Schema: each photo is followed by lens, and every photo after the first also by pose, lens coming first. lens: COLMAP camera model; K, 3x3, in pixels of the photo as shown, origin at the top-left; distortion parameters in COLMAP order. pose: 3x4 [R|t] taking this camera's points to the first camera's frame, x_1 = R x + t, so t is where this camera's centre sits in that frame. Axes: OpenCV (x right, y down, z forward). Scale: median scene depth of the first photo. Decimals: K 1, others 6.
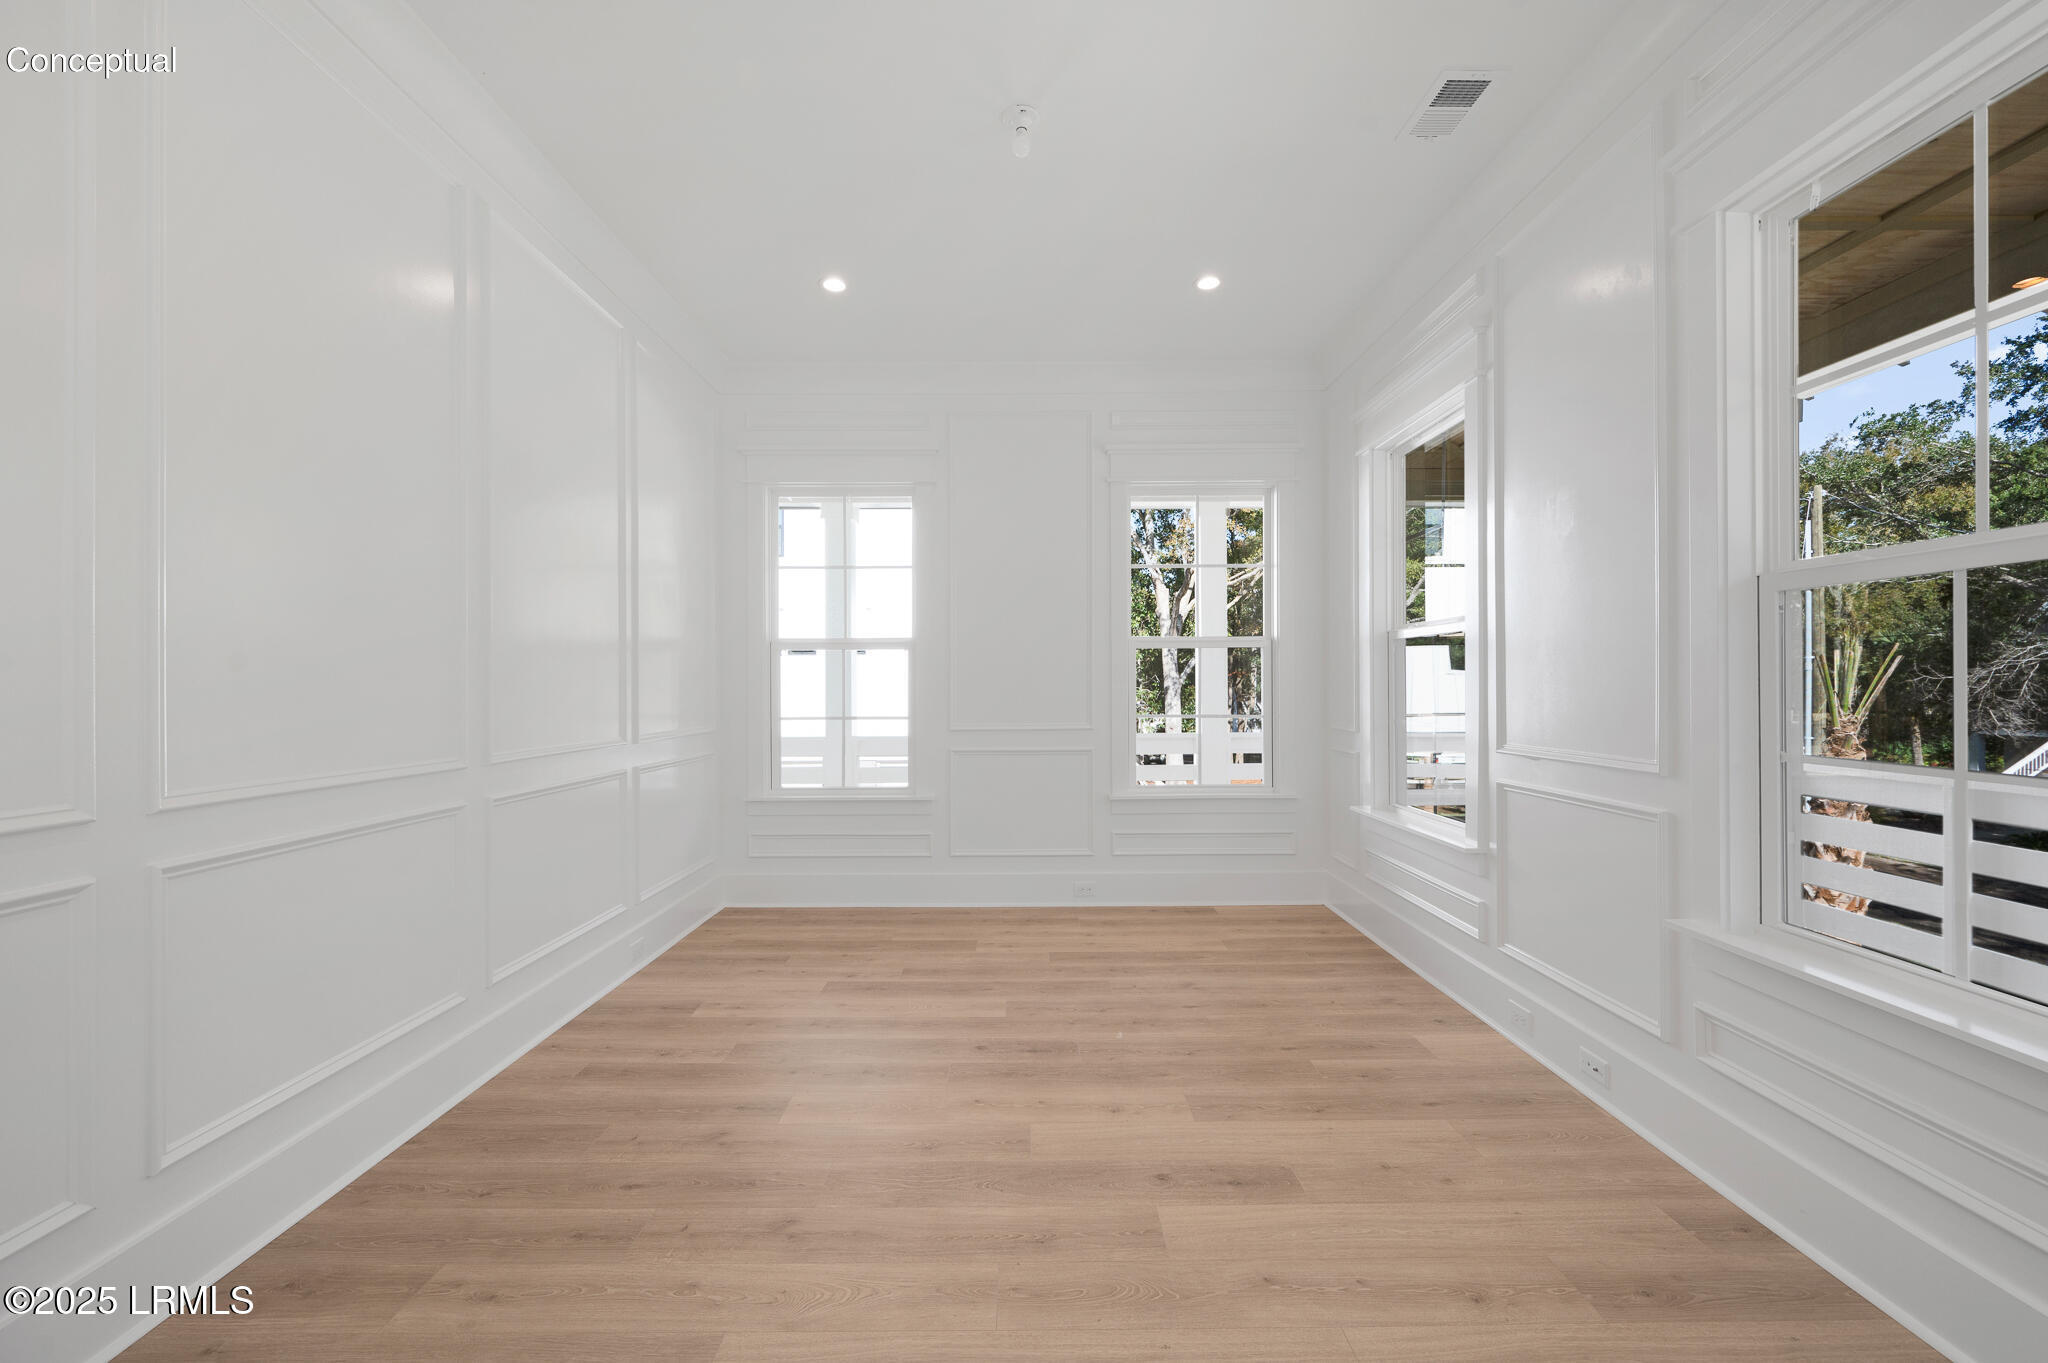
lens RADIAL K [[810.6, 0, 1024.4], [0, 810.6, 689.4], [0, 0, 1]] dist [-0.000463, -0.000167]
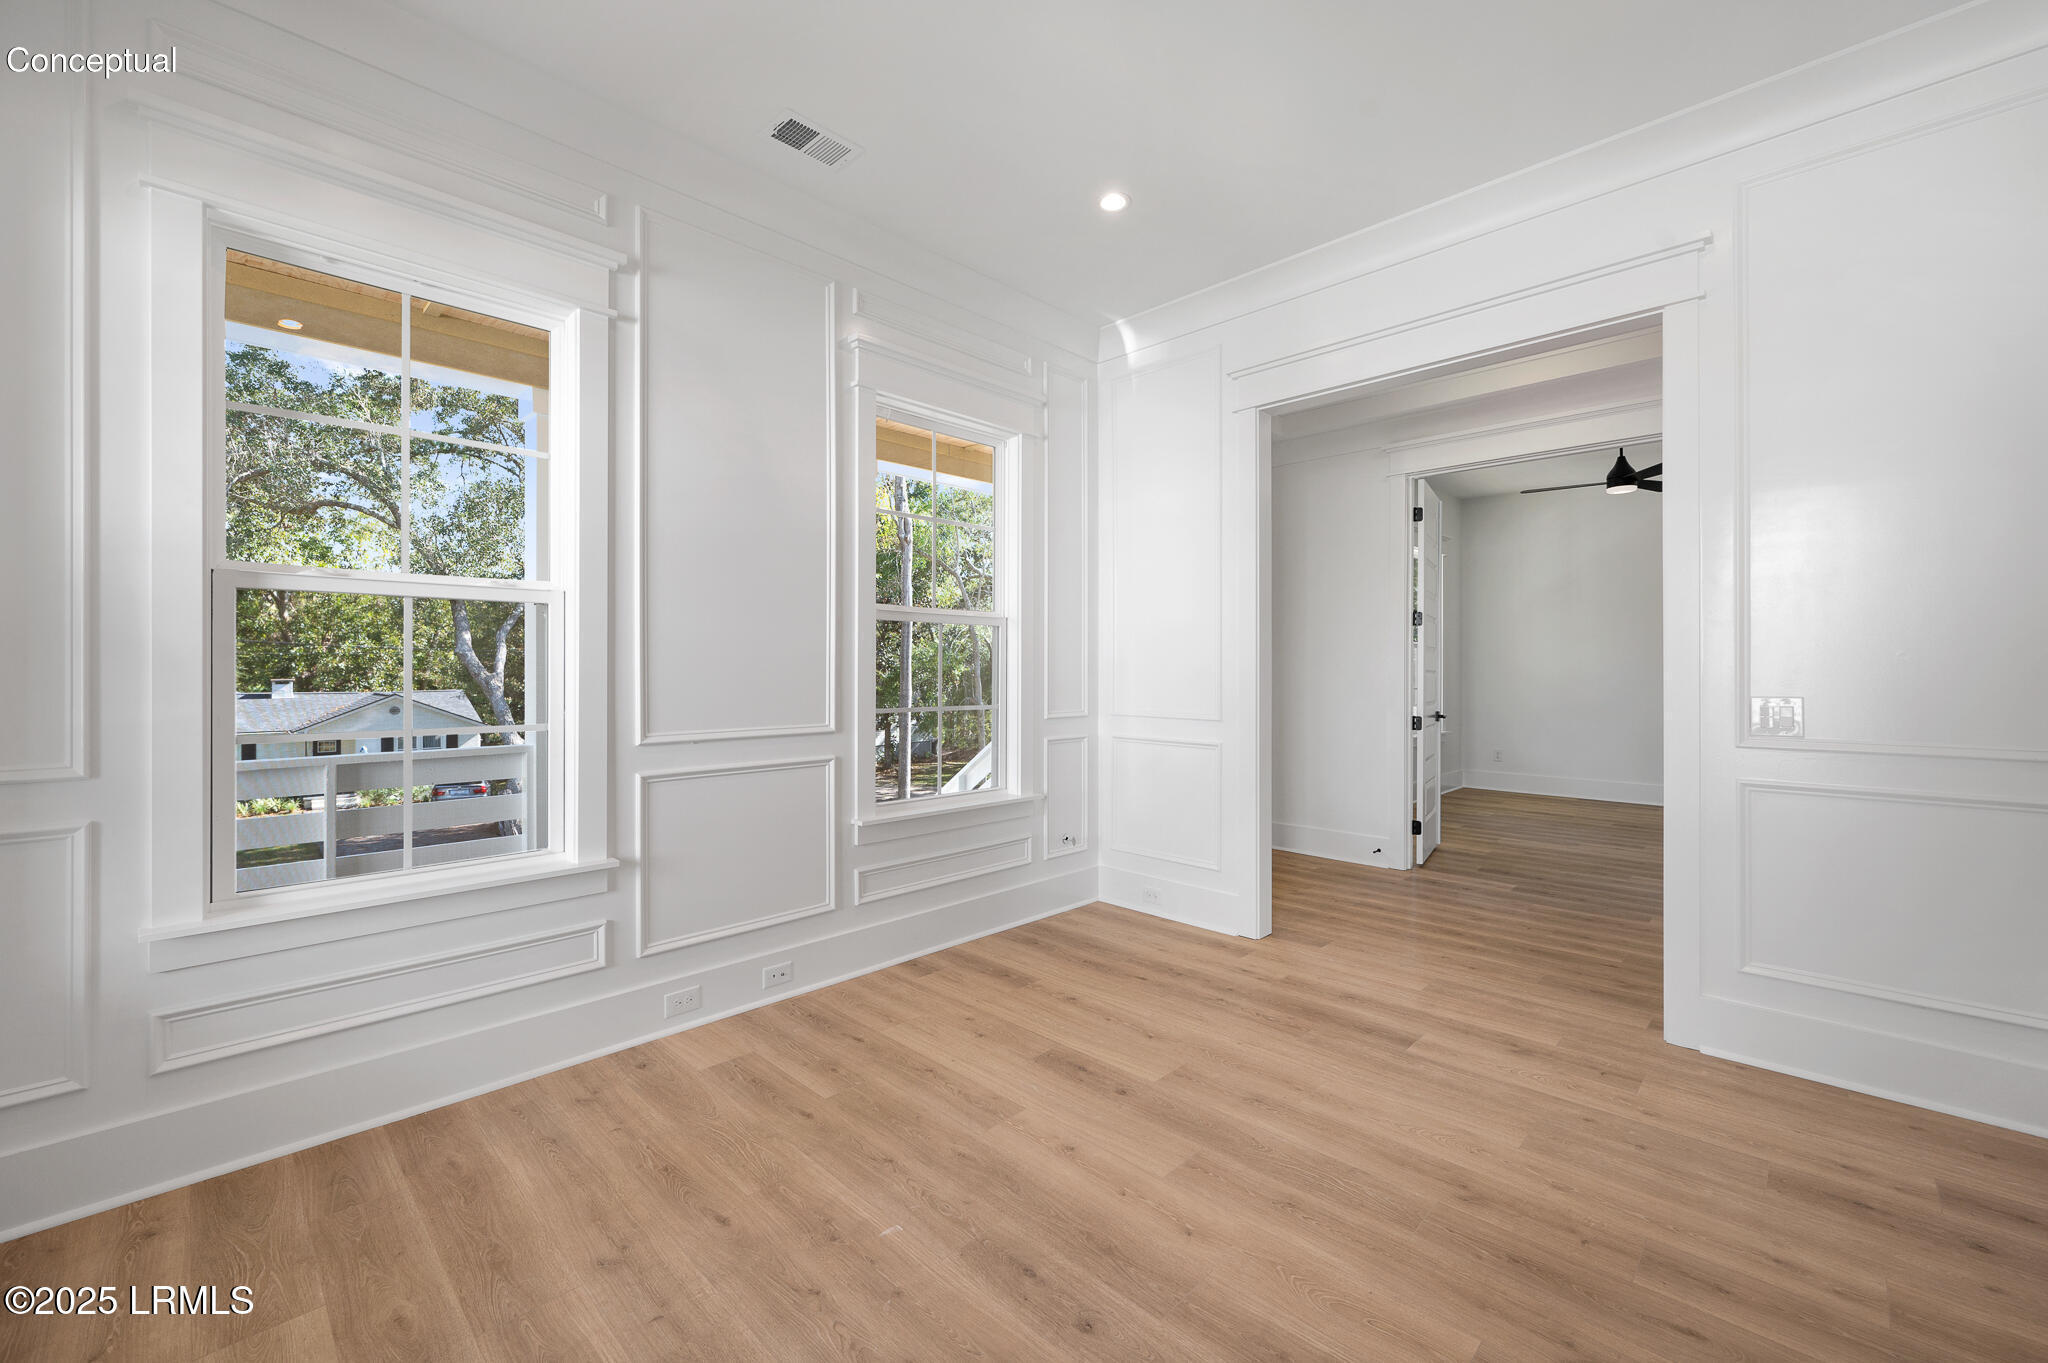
lens RADIAL K [[810.6, 0, 1071.2], [0, 810.6, 663.8], [0, 0, 1]] dist [-0.000463, -0.000167]
pose [[-0.733233, 0.011095, 0.679887, -0.490807], [0.007398, 0.999938, -0.008340, -0.000559], [-0.679937, -0.001085, -0.733270, 1.633861]]
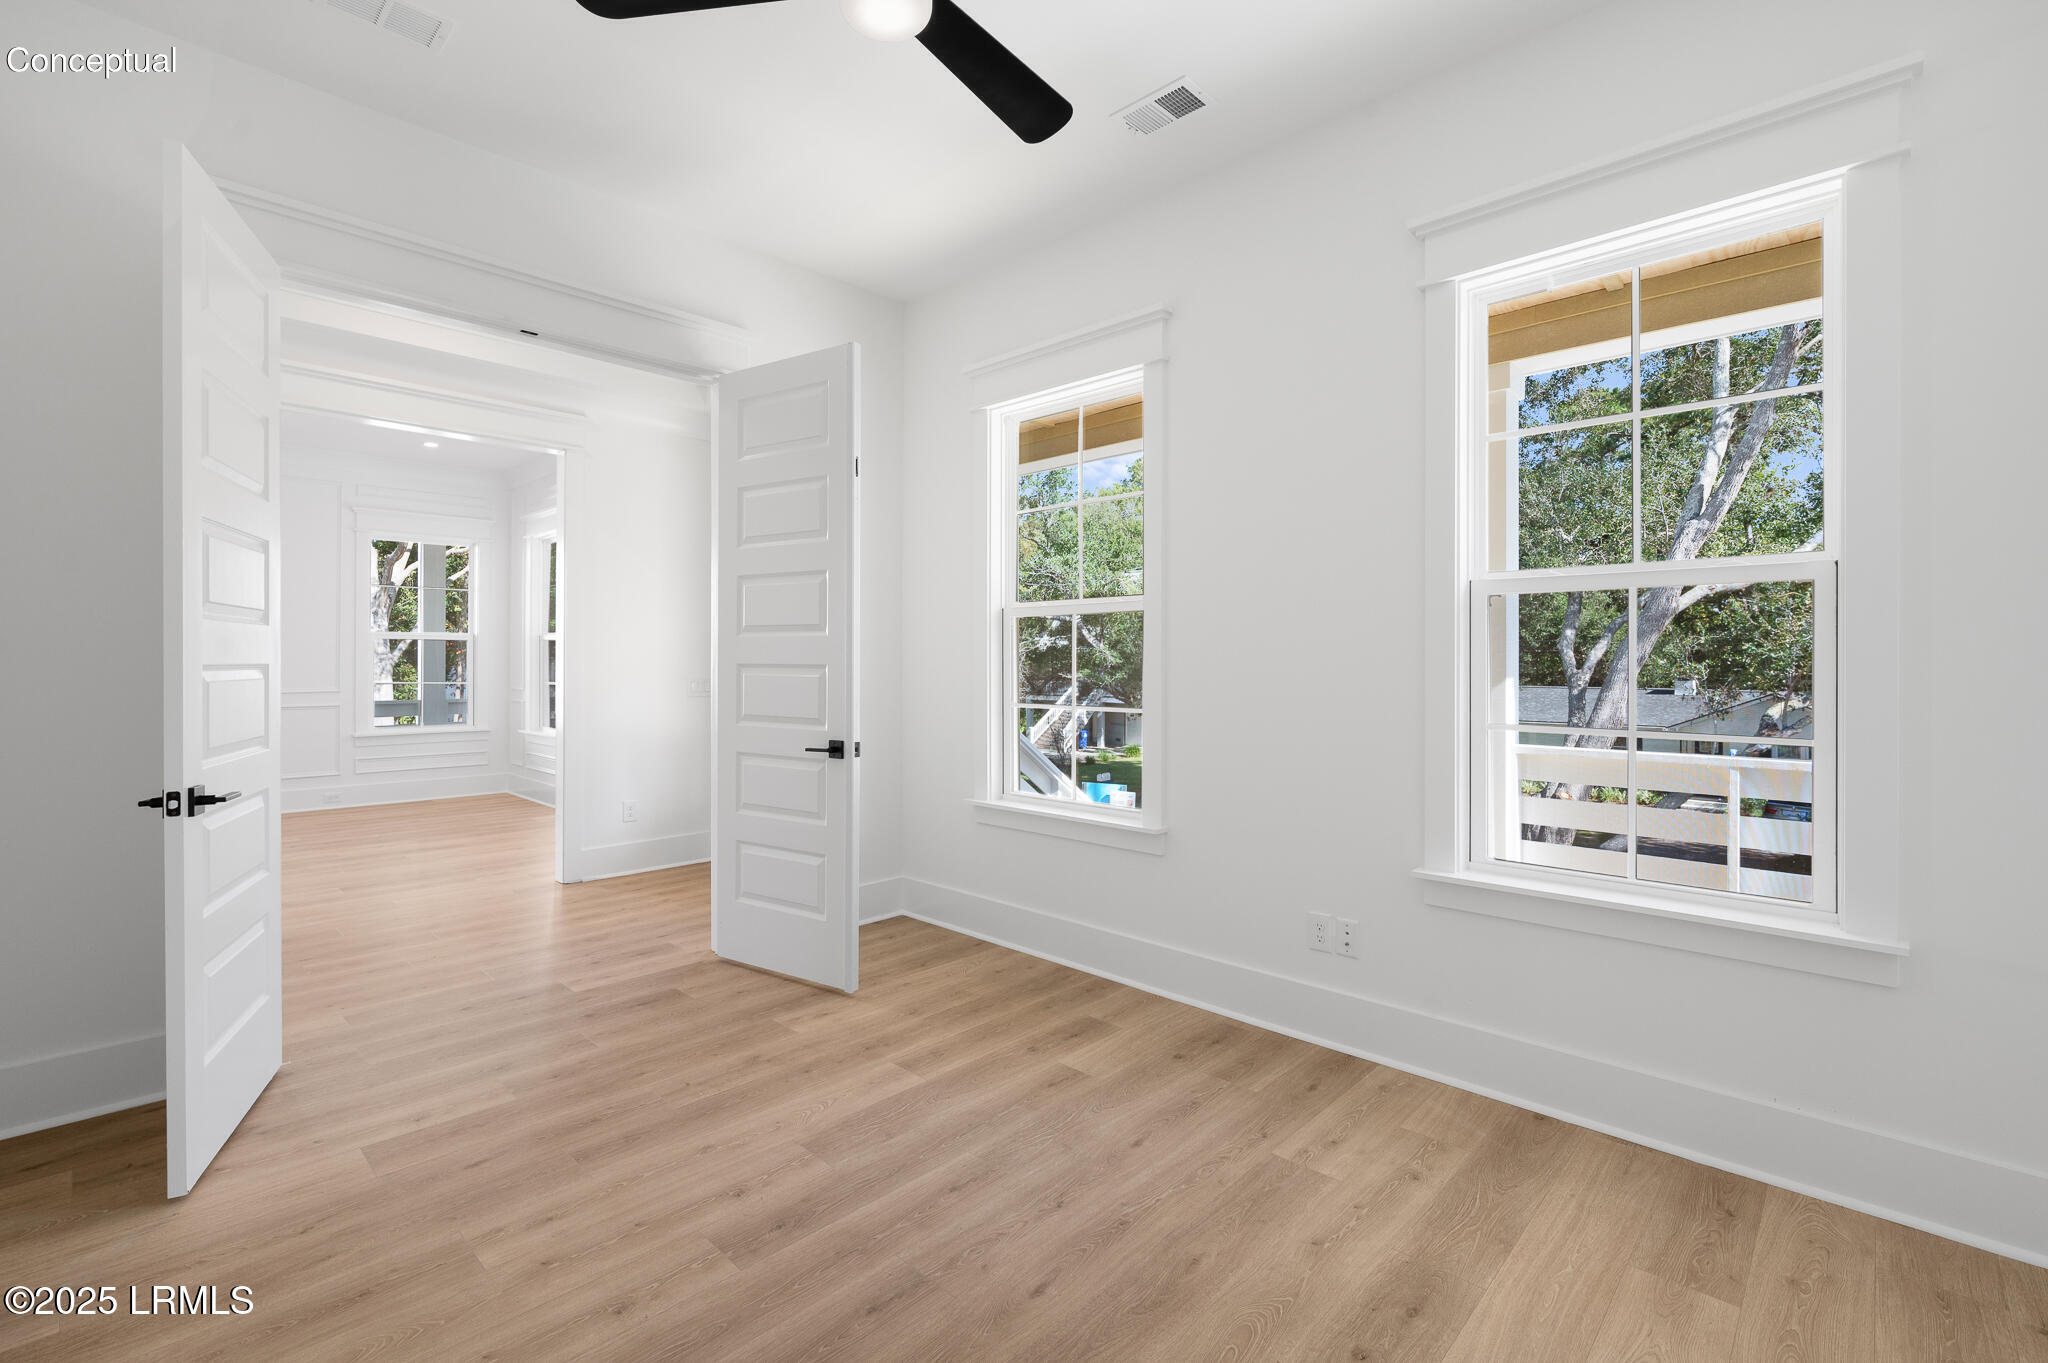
lens RADIAL K [[886.0, 0, 1017.3], [0, 886.0, 660.1], [0, 0, 1]] dist [-0.000765, 0.000203]
pose [[0.691695, 0.011299, 0.722101, -0.253551], [-0.002420, 0.999908, -0.013328, 0.009356], [-0.722185, 0.007471, 0.691659, -1.156287]]
